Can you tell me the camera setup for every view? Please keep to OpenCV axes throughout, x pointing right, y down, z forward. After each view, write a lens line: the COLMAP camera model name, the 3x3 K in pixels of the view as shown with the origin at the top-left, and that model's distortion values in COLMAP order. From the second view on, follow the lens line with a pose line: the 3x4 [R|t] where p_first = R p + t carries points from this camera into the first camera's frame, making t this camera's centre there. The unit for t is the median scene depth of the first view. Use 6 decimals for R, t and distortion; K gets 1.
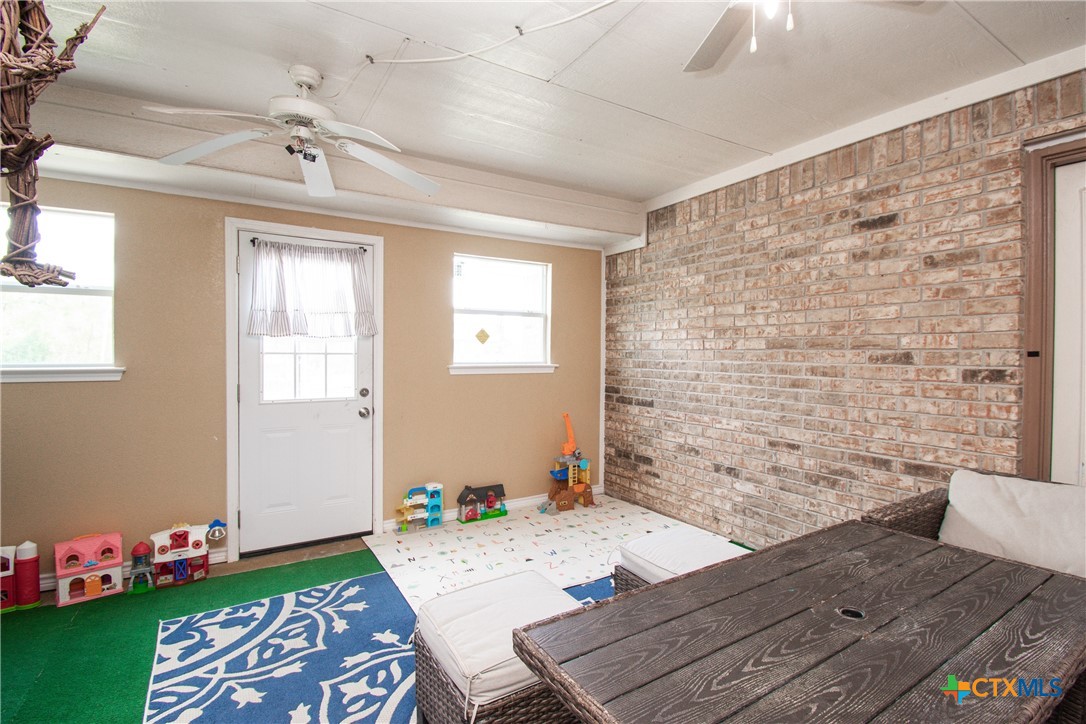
lens RADIAL K [[497.4, 0, 540.6], [0, 497.4, 360.4], [0, 0, 1]] dist [-0.001658, -0.010426]
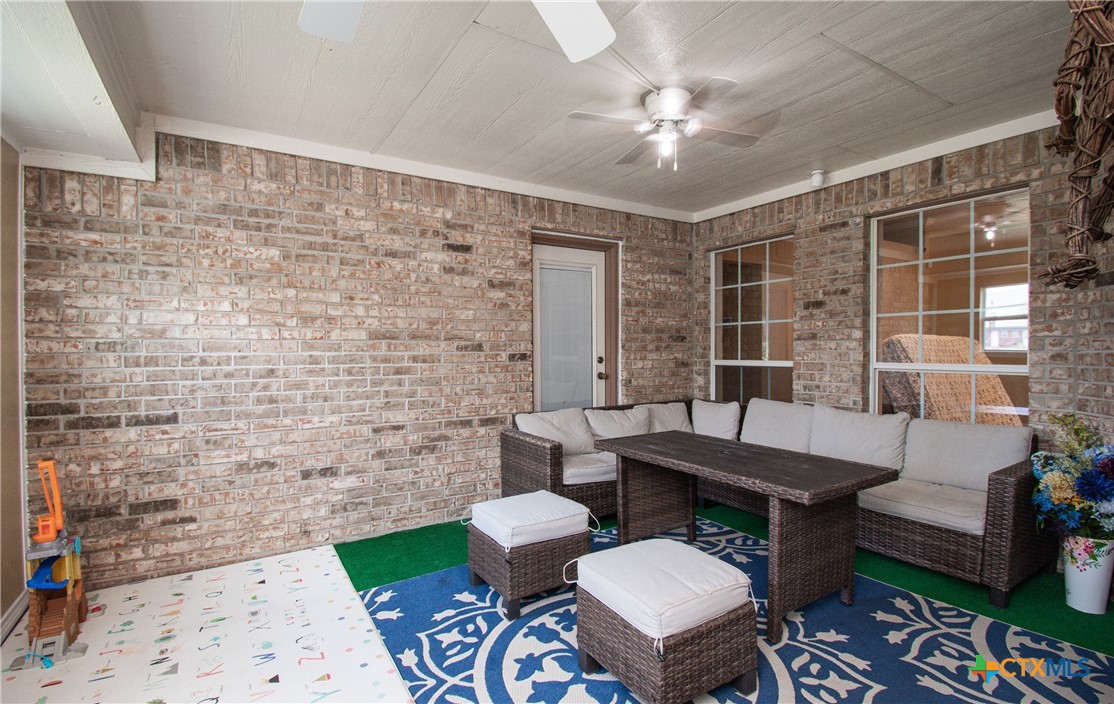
lens RADIAL K [[518.6, 0, 553.1], [0, 518.6, 358.1], [0, 0, 1]] dist [-0.009343, -0.002425]
pose [[-0.006422, -0.019882, 0.999782, -0.611283], [0.019198, 0.999616, 0.020002, 0.000906], [-0.999795, 0.019322, -0.006038, 0.615536]]
